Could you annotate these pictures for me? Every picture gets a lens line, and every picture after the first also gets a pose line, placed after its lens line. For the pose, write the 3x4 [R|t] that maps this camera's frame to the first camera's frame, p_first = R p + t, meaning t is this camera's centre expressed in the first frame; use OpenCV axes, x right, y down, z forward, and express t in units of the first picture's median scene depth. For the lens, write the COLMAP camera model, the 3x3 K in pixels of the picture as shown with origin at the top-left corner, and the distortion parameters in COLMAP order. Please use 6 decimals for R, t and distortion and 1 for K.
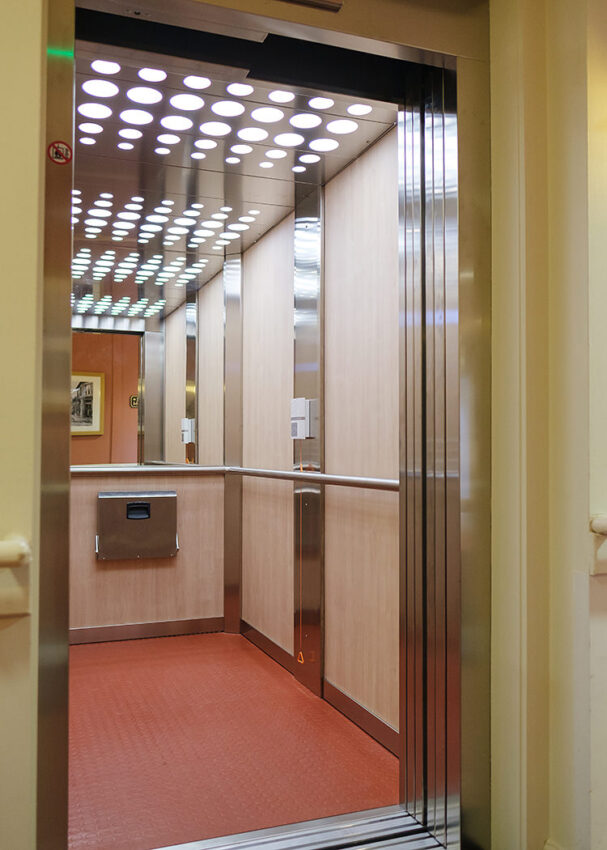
lens RADIAL K [[774.5, 0, 304.4], [0, 774.5, 423.5], [0, 0, 1]] dist [-0.066167, -0.020773]
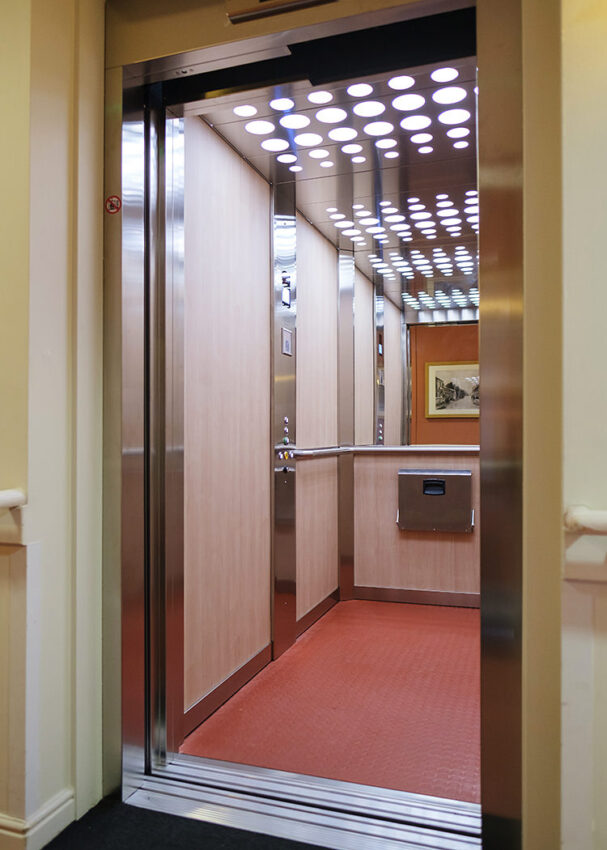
lens RADIAL K [[722.8, 0, 302.3], [0, 722.8, 431.4], [0, 0, 1]] dist [-0.004530, -0.038391]
pose [[0.761814, -0.006143, -0.647767, 0.306806], [0.026826, 0.999396, 0.022072, 0.006821], [0.647240, -0.034192, 0.761519, 0.105476]]
